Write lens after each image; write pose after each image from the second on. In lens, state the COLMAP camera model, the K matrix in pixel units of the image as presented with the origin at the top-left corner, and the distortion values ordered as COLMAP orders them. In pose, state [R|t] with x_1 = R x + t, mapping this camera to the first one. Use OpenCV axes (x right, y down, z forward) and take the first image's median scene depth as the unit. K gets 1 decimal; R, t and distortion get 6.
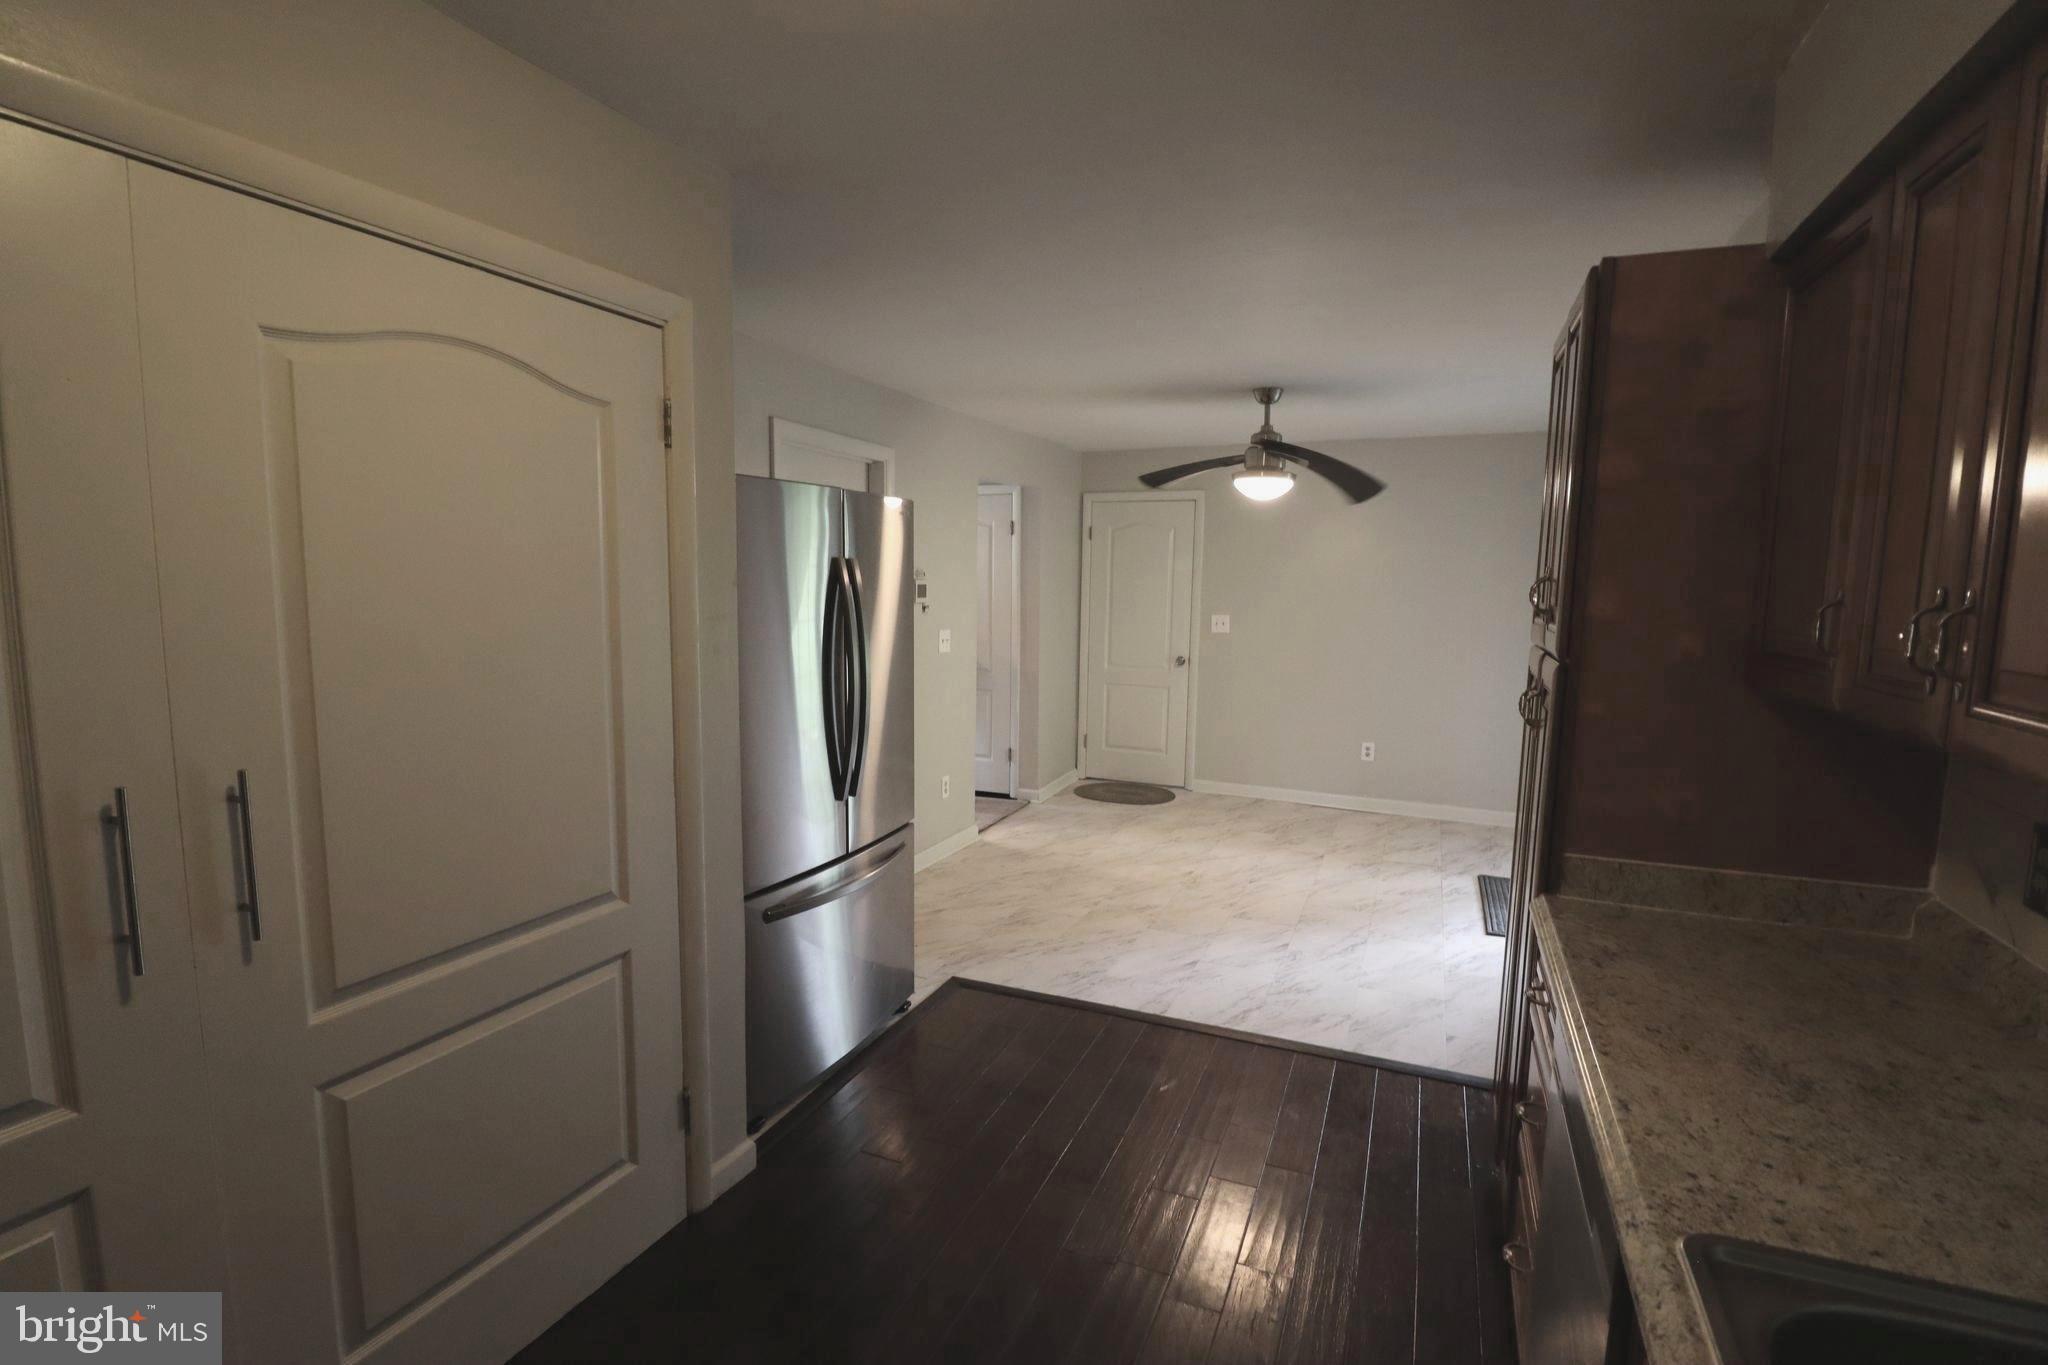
lens RADIAL K [[957.5, 0, 1033.1], [0, 957.5, 702.8], [0, 0, 1]] dist [-0.000347, -0.011746]
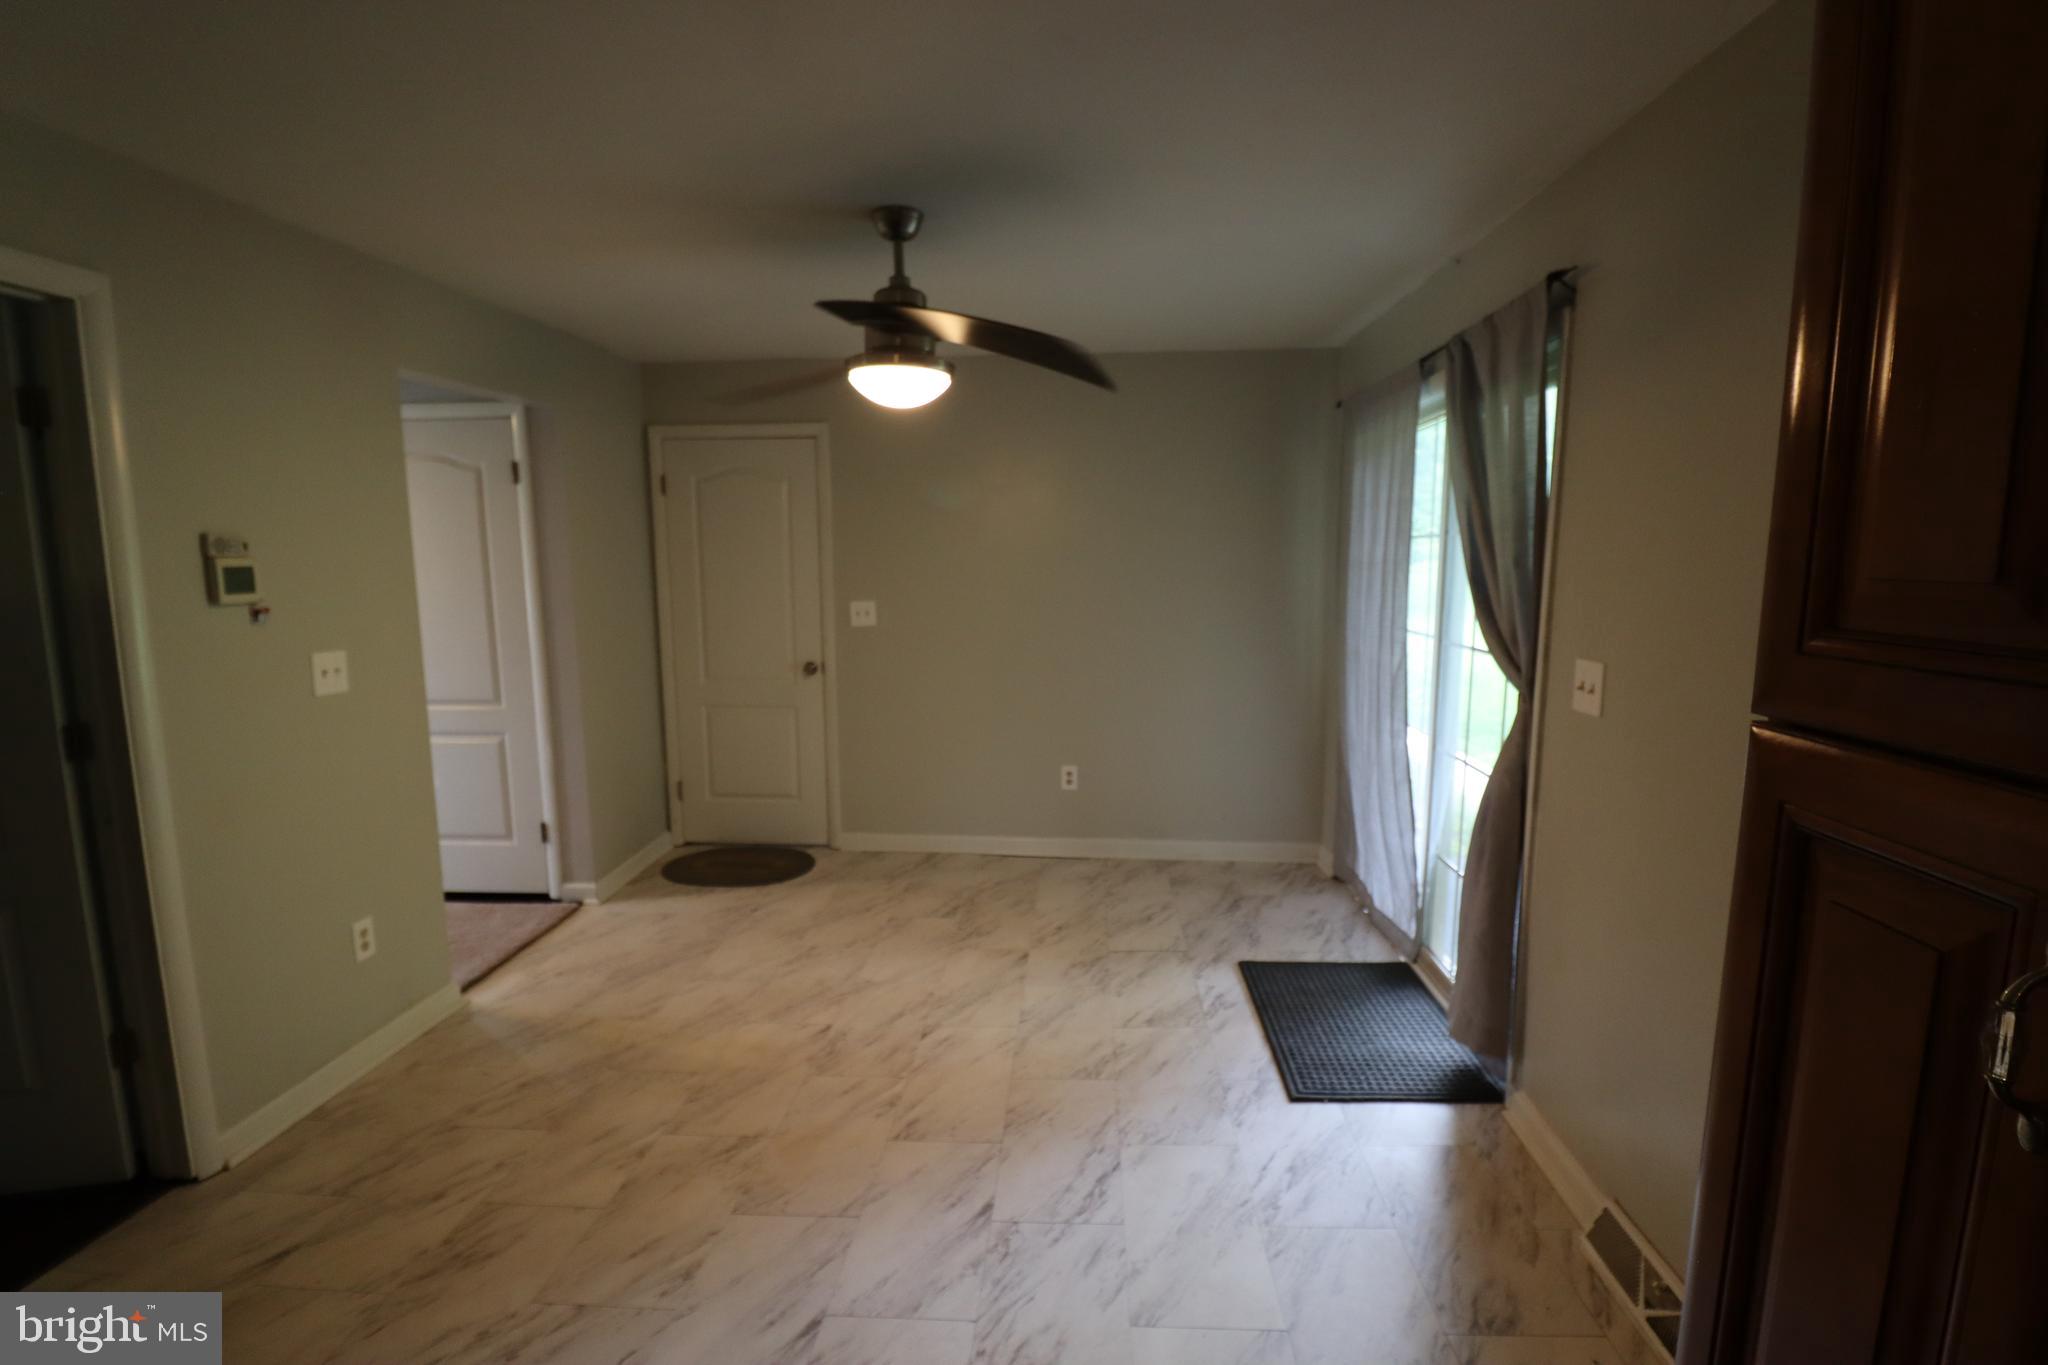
lens RADIAL K [[957.5, 0, 1033.1], [0, 957.5, 702.8], [0, 0, 1]] dist [-0.000347, -0.011746]
pose [[0.942380, -0.066644, 0.327838, 0.093071], [0.058921, 0.997702, 0.033446, -0.039481], [-0.329314, -0.012202, 0.944142, 0.347470]]
